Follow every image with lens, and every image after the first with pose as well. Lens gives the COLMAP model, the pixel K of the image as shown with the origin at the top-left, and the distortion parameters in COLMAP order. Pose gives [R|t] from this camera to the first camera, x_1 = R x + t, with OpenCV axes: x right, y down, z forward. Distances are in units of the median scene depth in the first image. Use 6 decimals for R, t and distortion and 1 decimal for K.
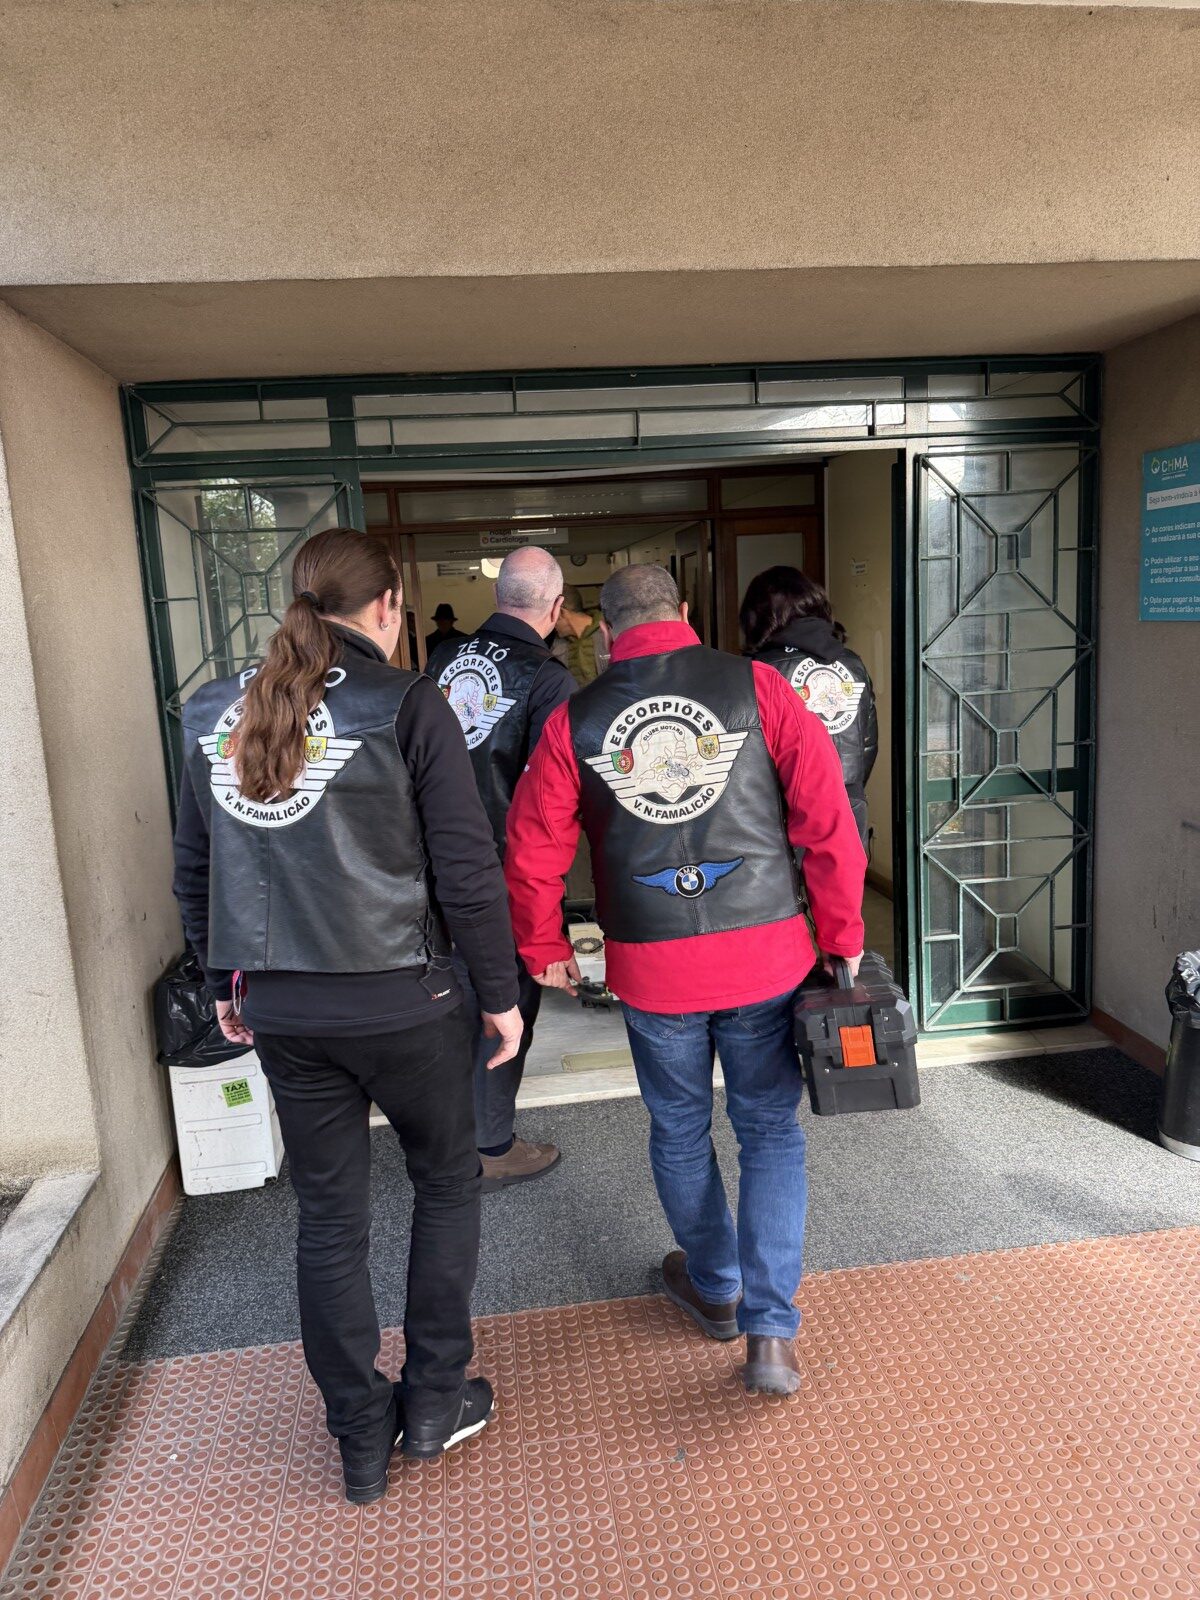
lens RADIAL K [[1140.0, 0, 595.0], [0, 1140.0, 801.8], [0, 0, 1]] dist [0.023563, -0.038956]
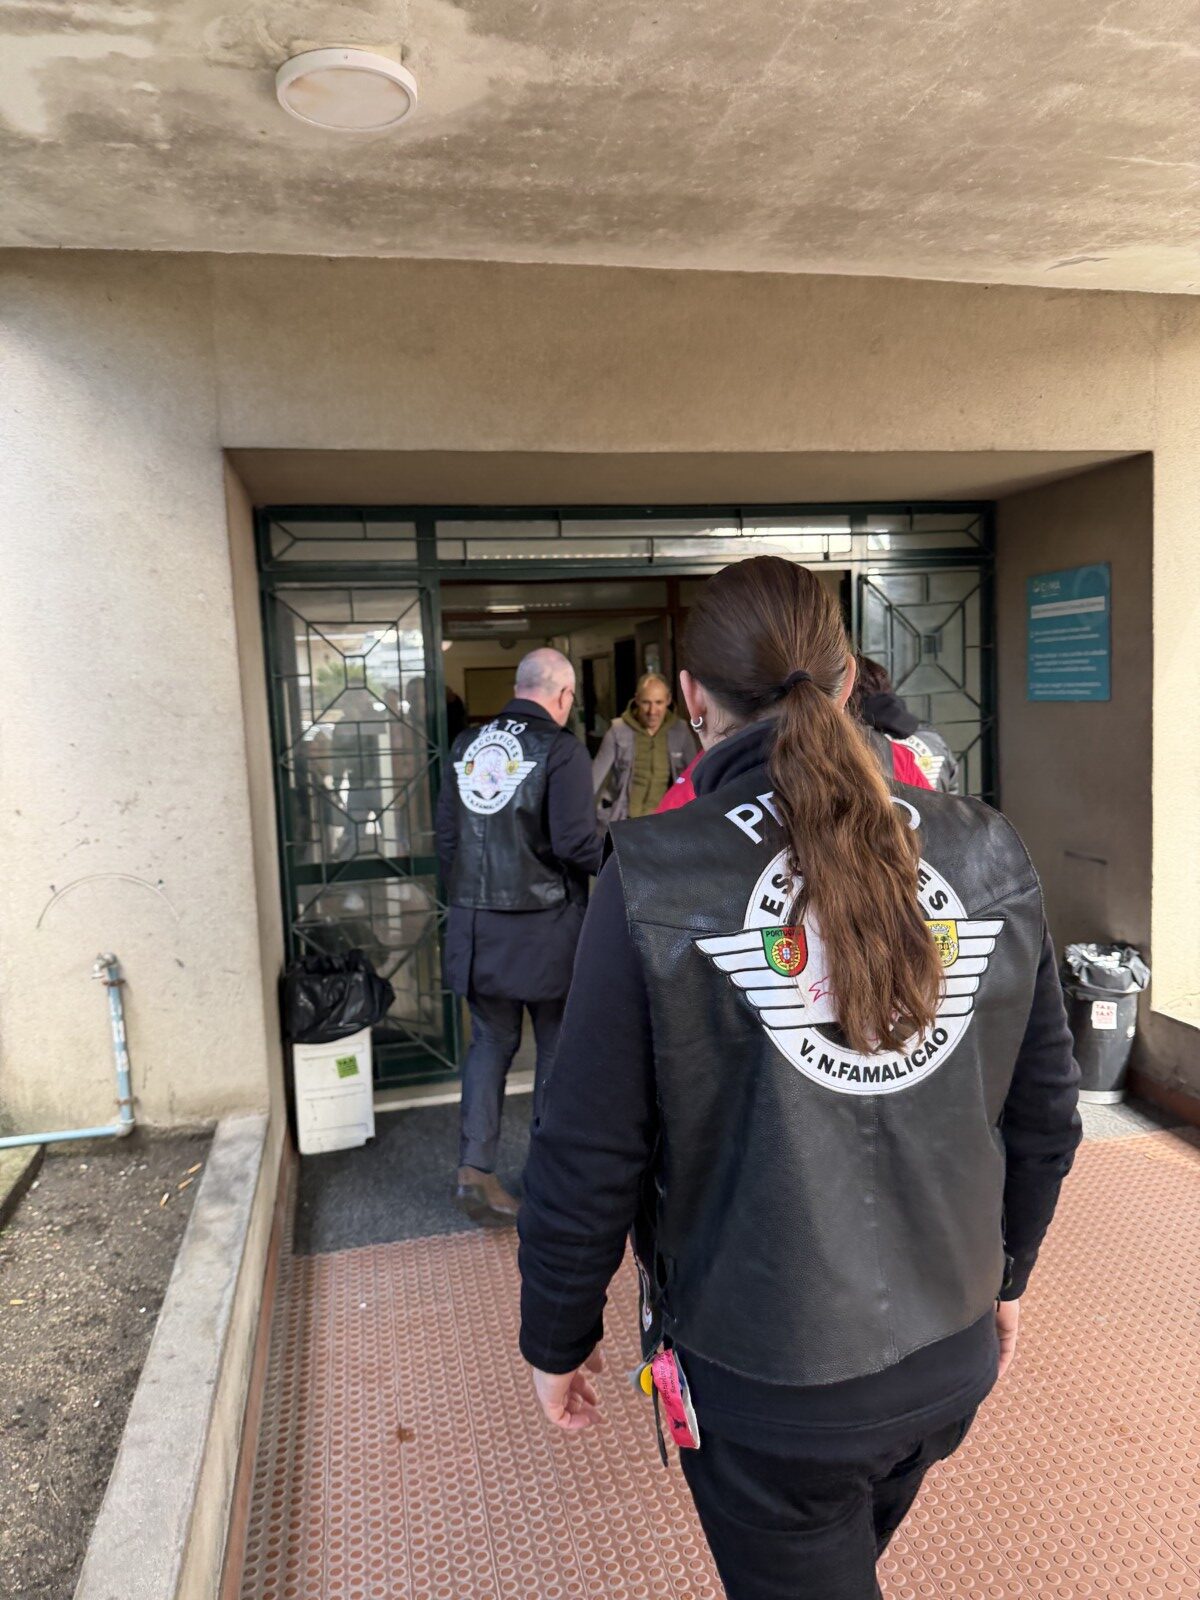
lens RADIAL K [[1140.0, 0, 601.0], [0, 1140.0, 806.7], [0, 0, 1]] dist [0.023563, -0.038956]
pose [[0.995609, 0.001042, 0.093602, -0.156736], [0.005804, 0.997327, -0.072842, 0.064477], [-0.093428, 0.073066, 0.992941, -0.290613]]
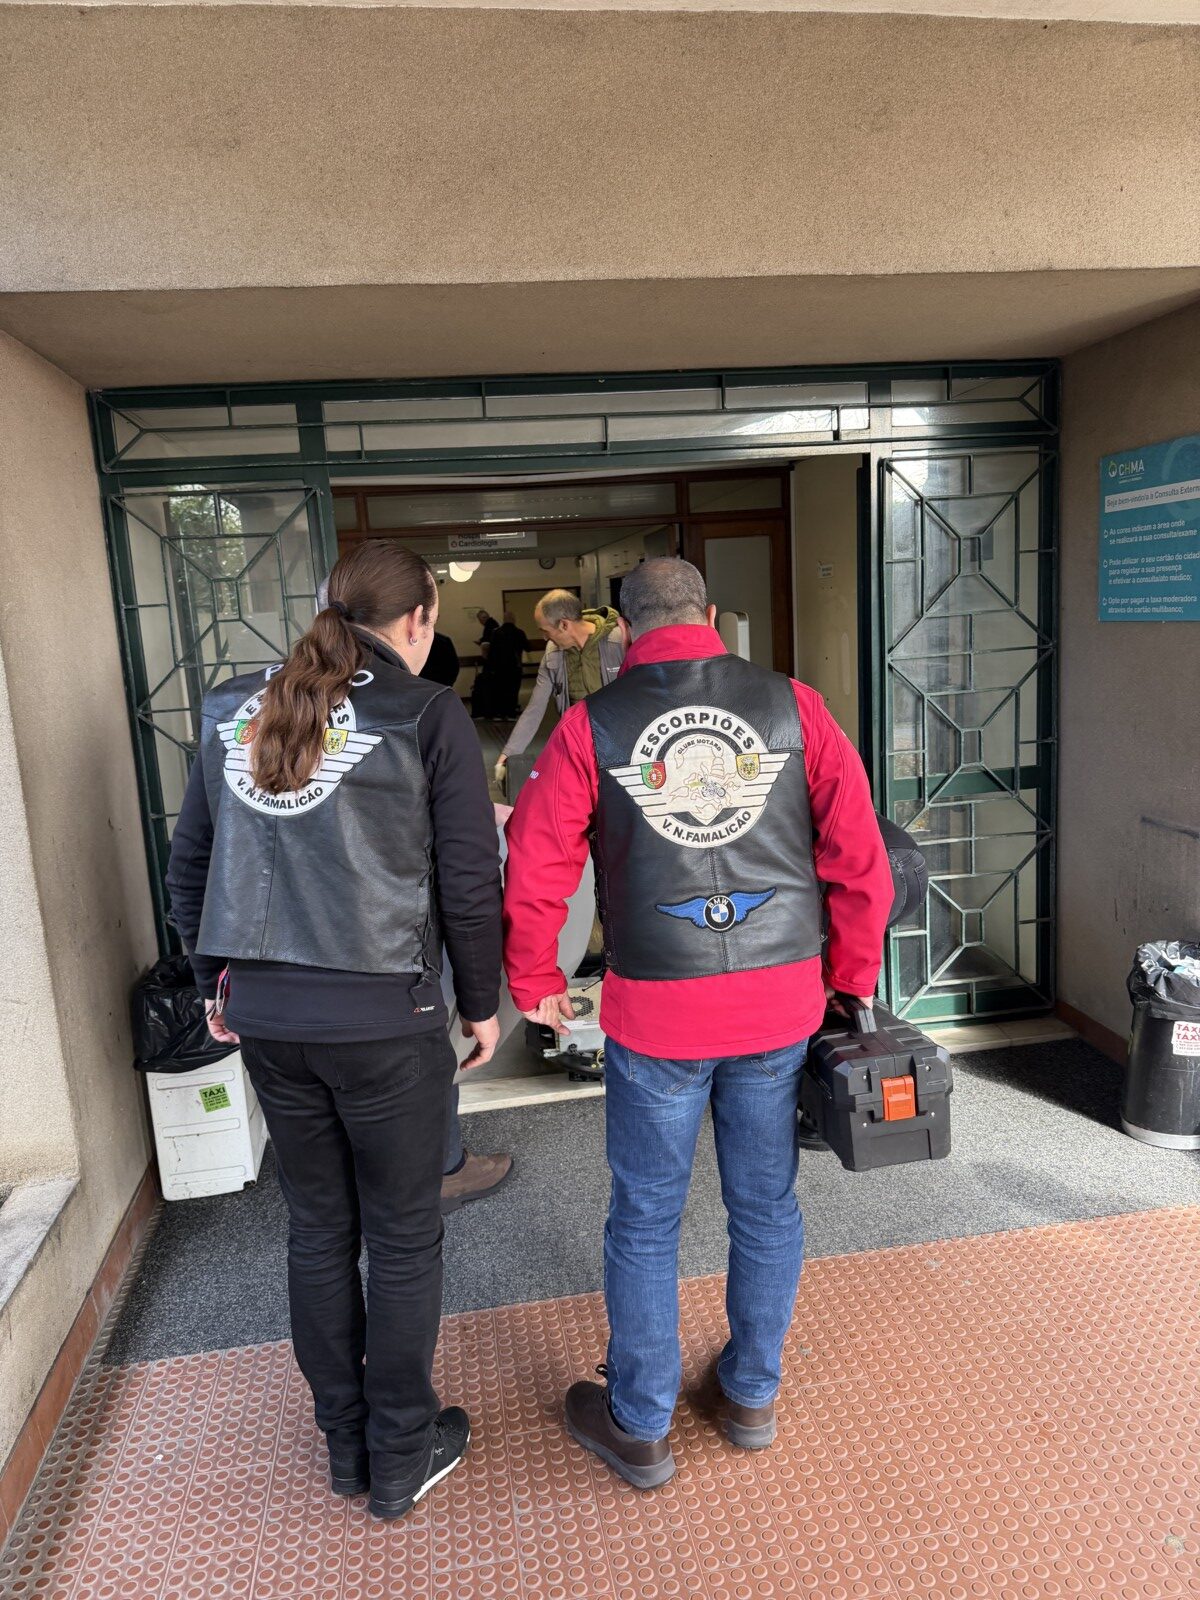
lens RADIAL K [[1140.0, 0, 598.5], [0, 1140.0, 812.5], [0, 0, 1]] dist [0.023563, -0.038956]
pose [[0.999523, -0.011343, 0.028717, -0.002700], [0.011171, 0.999919, 0.006154, 0.001733], [-0.028784, -0.005830, 0.999569, -0.011792]]
